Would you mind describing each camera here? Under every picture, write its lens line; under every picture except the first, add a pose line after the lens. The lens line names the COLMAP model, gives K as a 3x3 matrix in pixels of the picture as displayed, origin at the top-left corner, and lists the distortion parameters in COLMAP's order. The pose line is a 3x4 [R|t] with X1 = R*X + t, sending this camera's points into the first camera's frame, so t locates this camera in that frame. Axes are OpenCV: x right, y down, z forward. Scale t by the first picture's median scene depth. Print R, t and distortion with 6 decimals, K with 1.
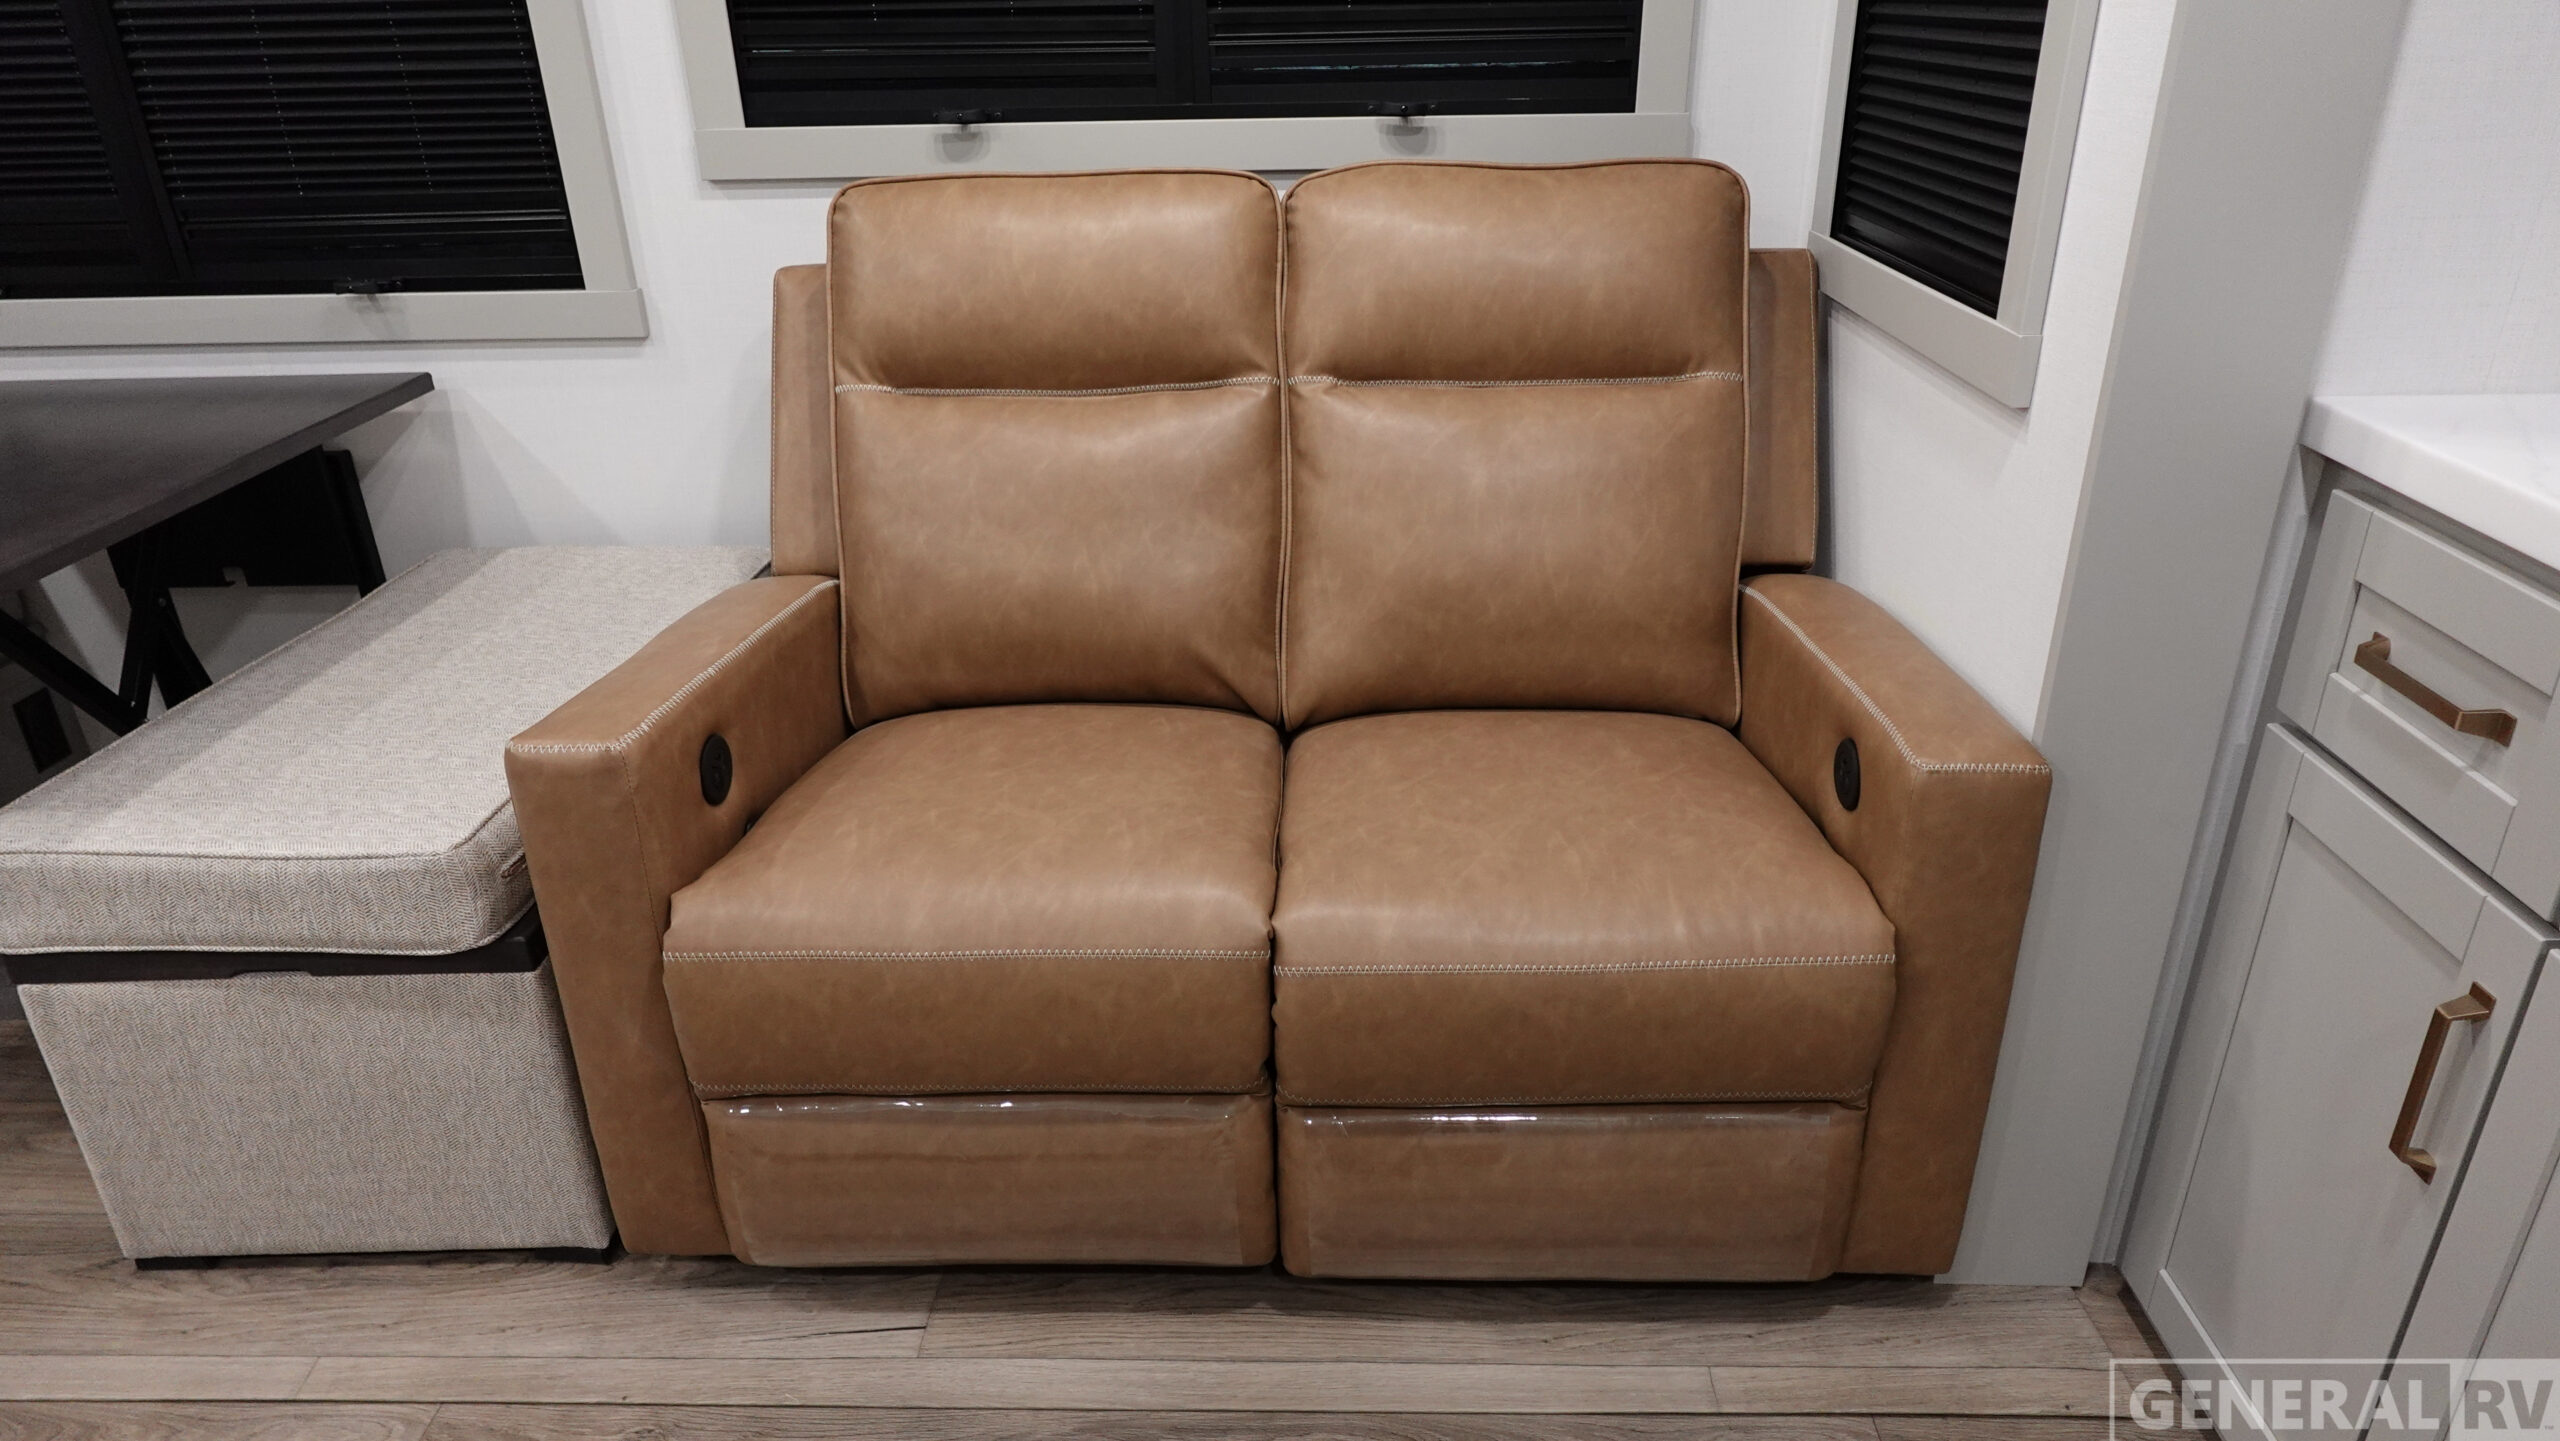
lens RADIAL K [[1475.9, 0, 1280.0], [0, 1475.9, 720.5], [0, 0, 1]] dist [-0.003316, 0.003084]
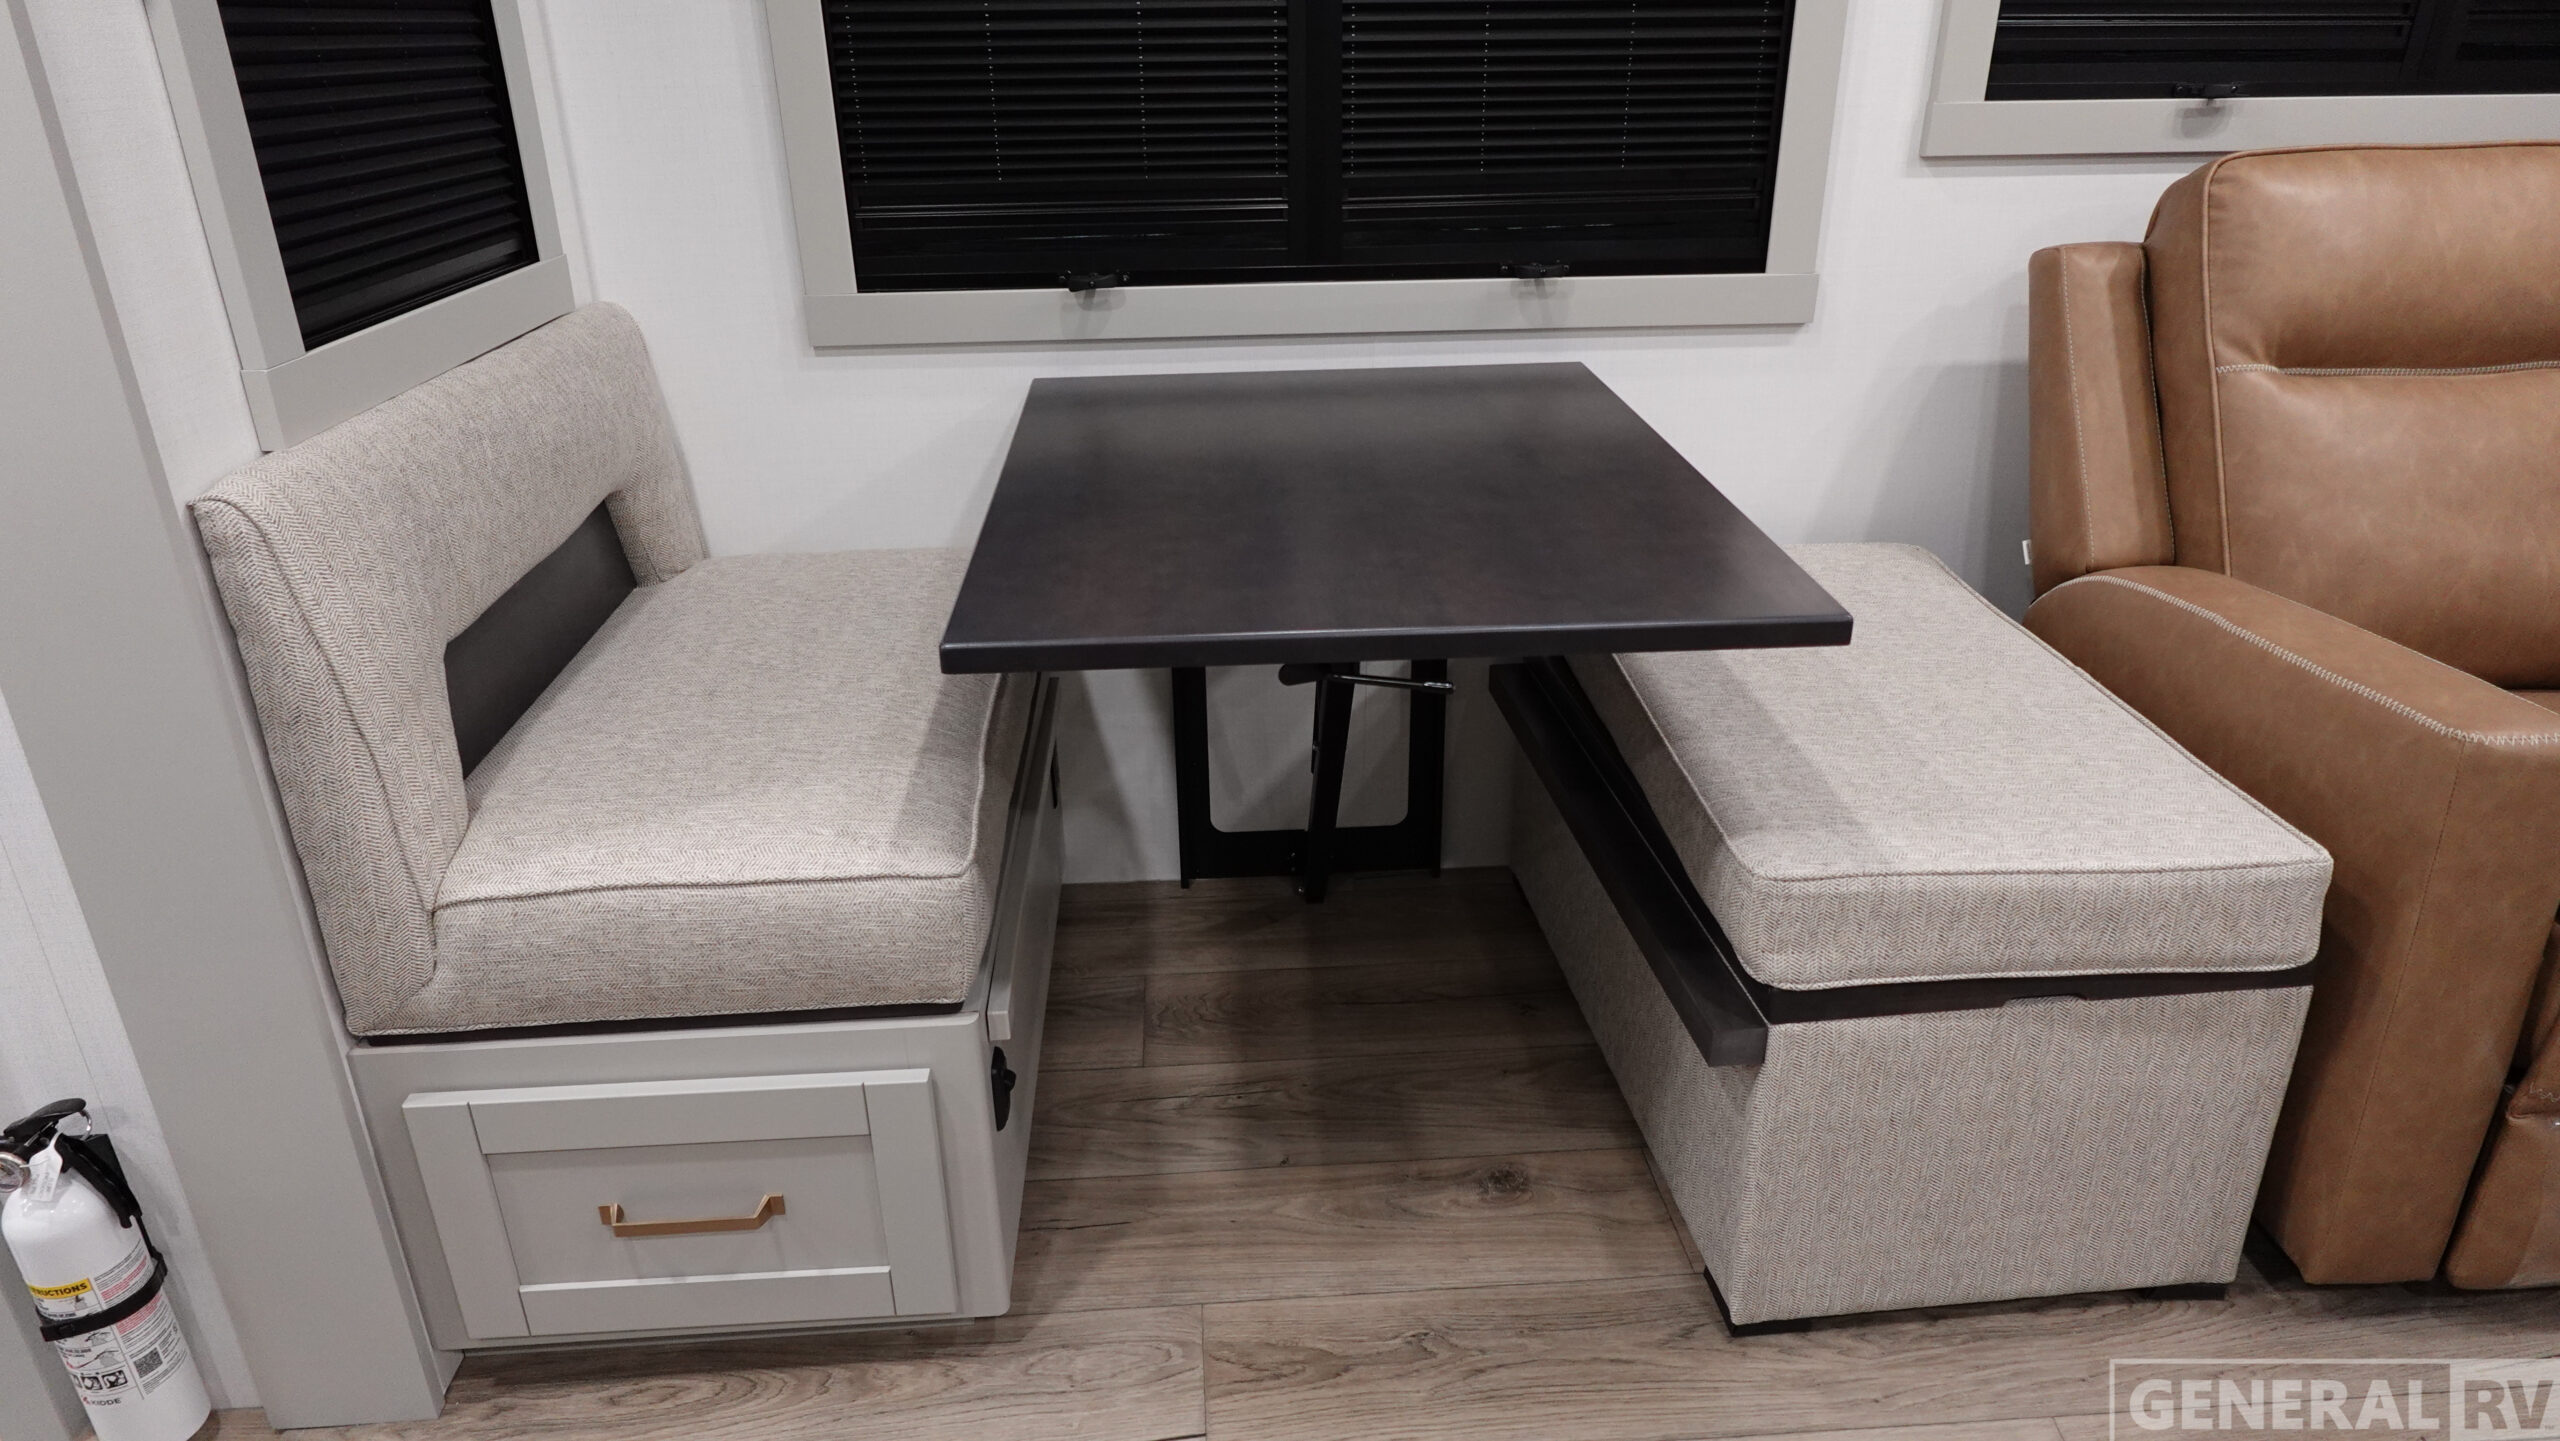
lens RADIAL K [[1475.9, 0, 1280.0], [0, 1475.9, 720.5], [0, 0, 1]] dist [-0.003316, 0.003084]
pose [[0.996394, -0.028302, 0.079992, -1.022220], [0.029289, 0.999508, -0.011201, -0.004536], [-0.079636, 0.013503, 0.996733, 0.102115]]
